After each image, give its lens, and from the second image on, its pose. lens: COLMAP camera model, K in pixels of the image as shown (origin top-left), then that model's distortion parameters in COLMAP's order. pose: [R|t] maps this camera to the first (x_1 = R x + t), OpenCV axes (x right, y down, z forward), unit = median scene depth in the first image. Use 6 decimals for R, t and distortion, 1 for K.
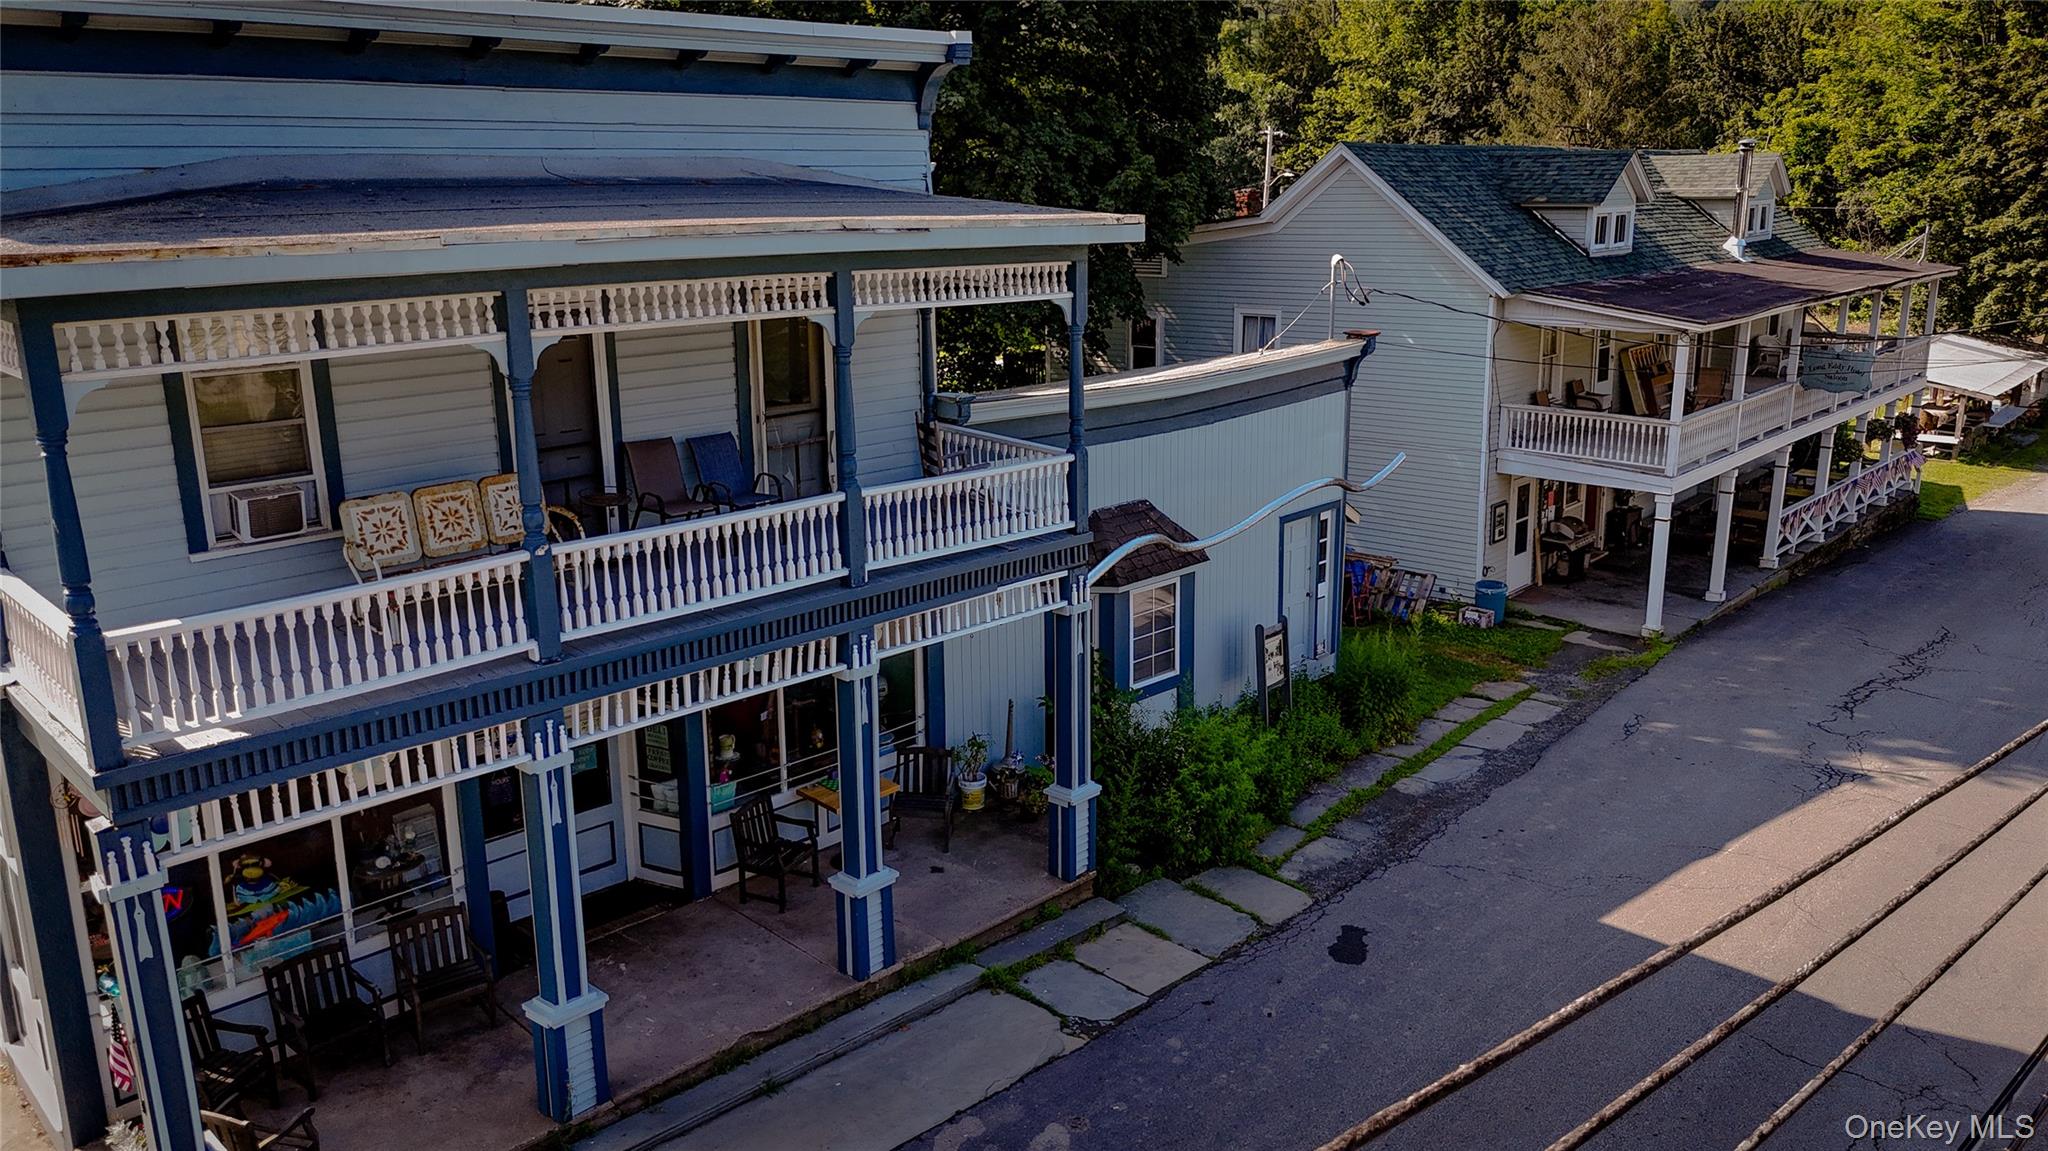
lens RADIAL K [[1564.4, 0, 1029.3], [0, 1564.4, 573.0], [0, 0, 1]] dist [0.040686, -0.008289]
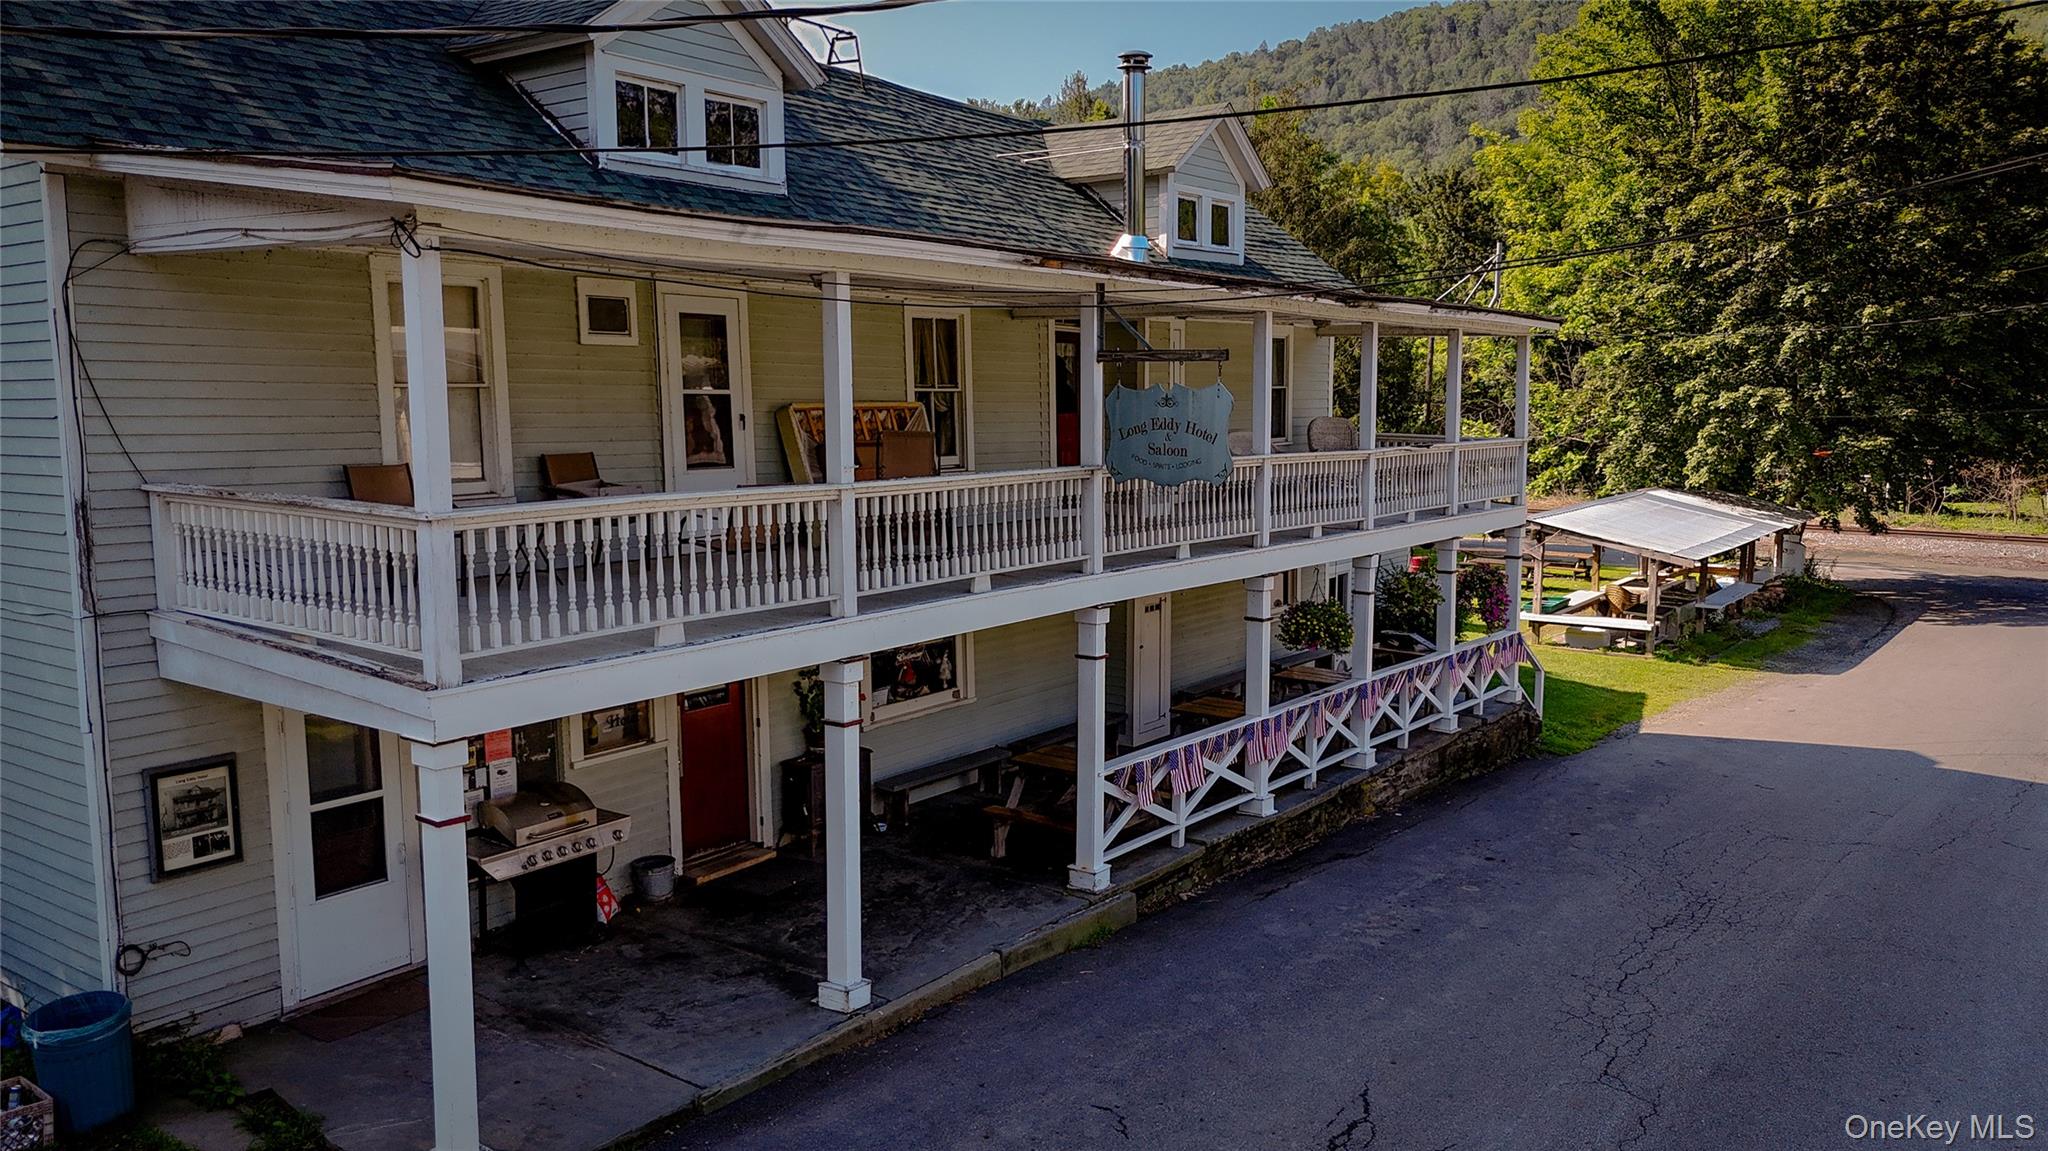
lens RADIAL K [[1564.4, 0, 1021.7], [0, 1564.4, 582.4], [0, 0, 1]] dist [0.040686, -0.008289]
pose [[0.996550, -0.006335, 0.082754, 0.229915], [0.016901, 0.991679, -0.127618, -0.018057], [-0.081257, 0.128577, 0.988365, 0.310980]]
